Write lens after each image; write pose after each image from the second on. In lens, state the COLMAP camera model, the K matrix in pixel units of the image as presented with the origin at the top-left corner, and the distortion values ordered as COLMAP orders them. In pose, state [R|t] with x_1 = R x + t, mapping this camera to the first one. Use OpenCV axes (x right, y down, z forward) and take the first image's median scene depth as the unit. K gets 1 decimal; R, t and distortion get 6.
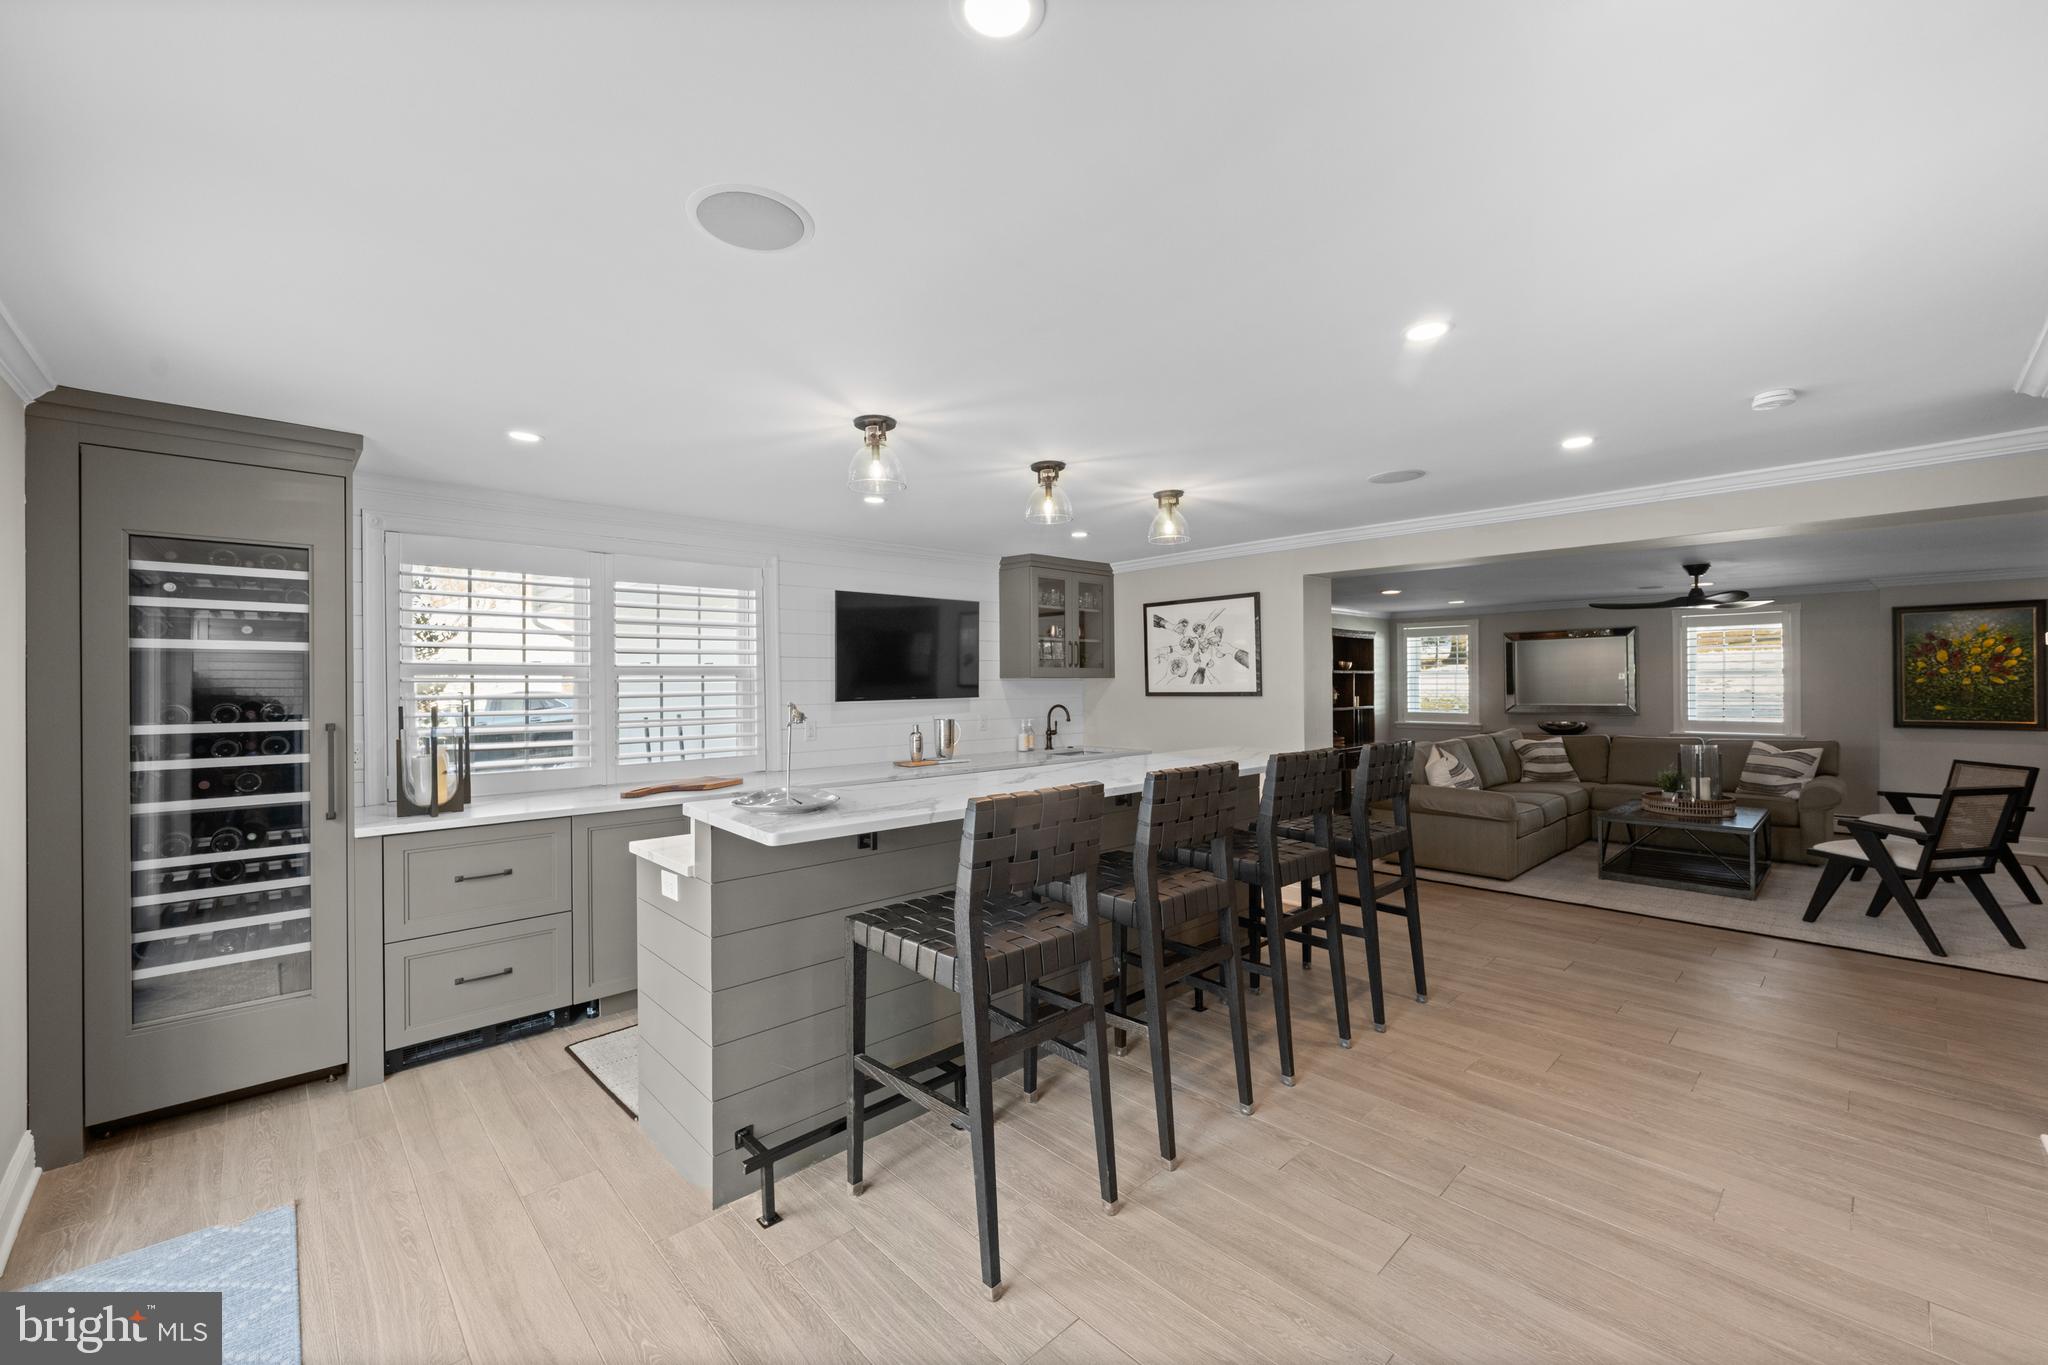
lens RADIAL K [[805.6, 0, 1014.8], [0, 805.6, 682.8], [0, 0, 1]] dist [0.000798, 0.000102]
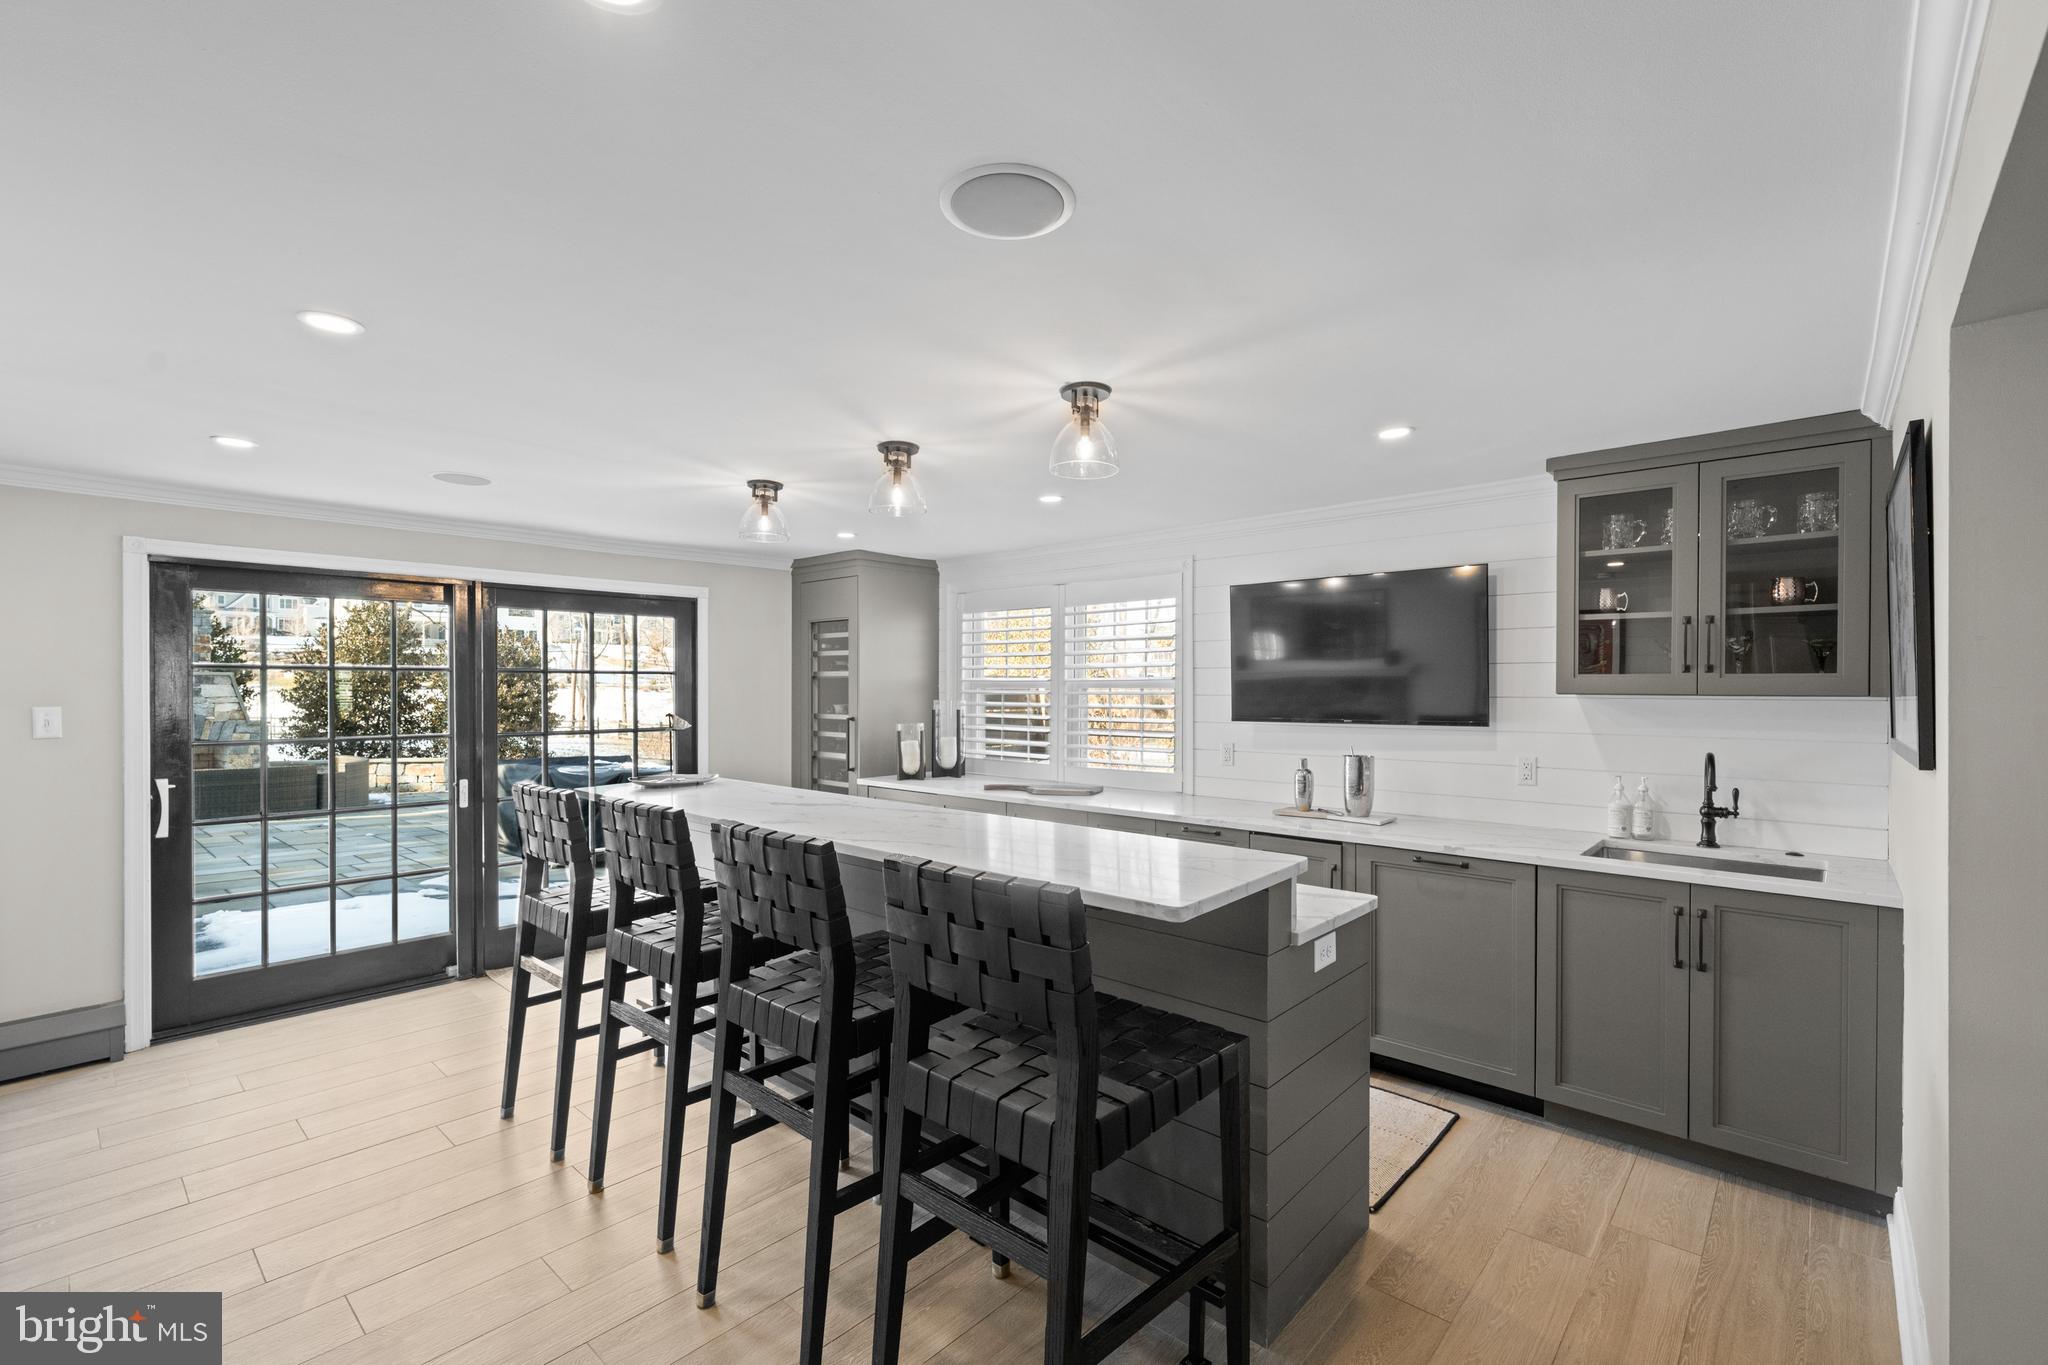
lens RADIAL K [[891.7, 0, 1022.8], [0, 891.7, 689.5], [0, 0, 1]] dist [-0.001308, 0.000058]
pose [[0.086624, 0.007499, -0.996213, 0.664870], [-0.003167, 0.999969, 0.007252, -0.015138], [0.996236, 0.002527, 0.086645, 0.706846]]
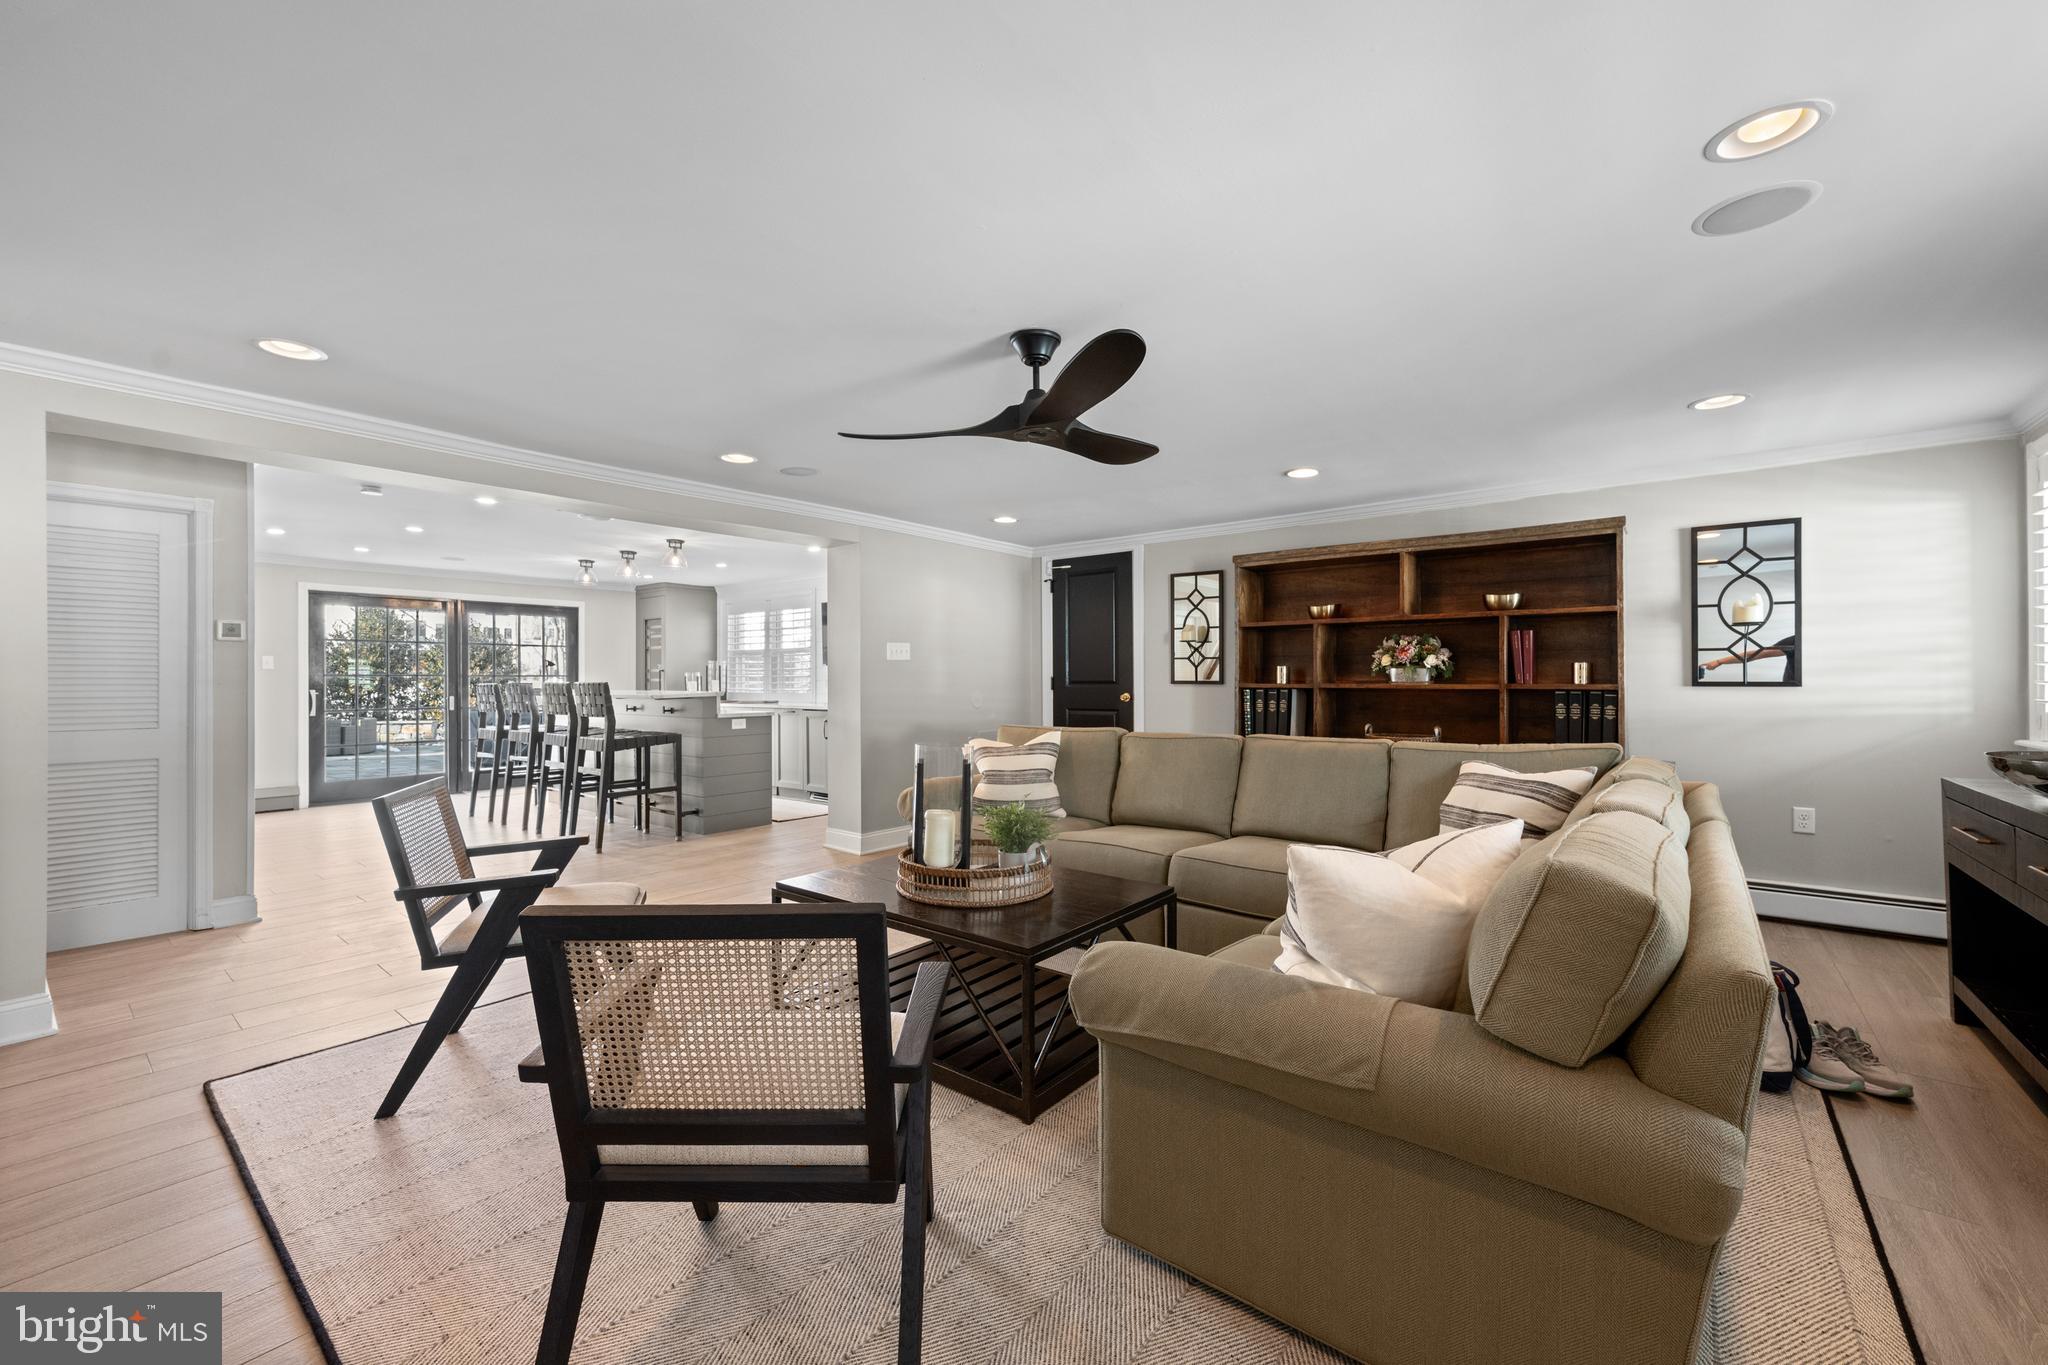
lens RADIAL K [[805.6, 0, 1014.8], [0, 805.6, 682.8], [0, 0, 1]] dist [0.000798, 0.000102]
pose [[0.141526, 0.002628, -0.989931, 1.589117], [0.002757, 0.999992, 0.003049, 0.058596], [0.989931, -0.003160, 0.141518, 1.165776]]
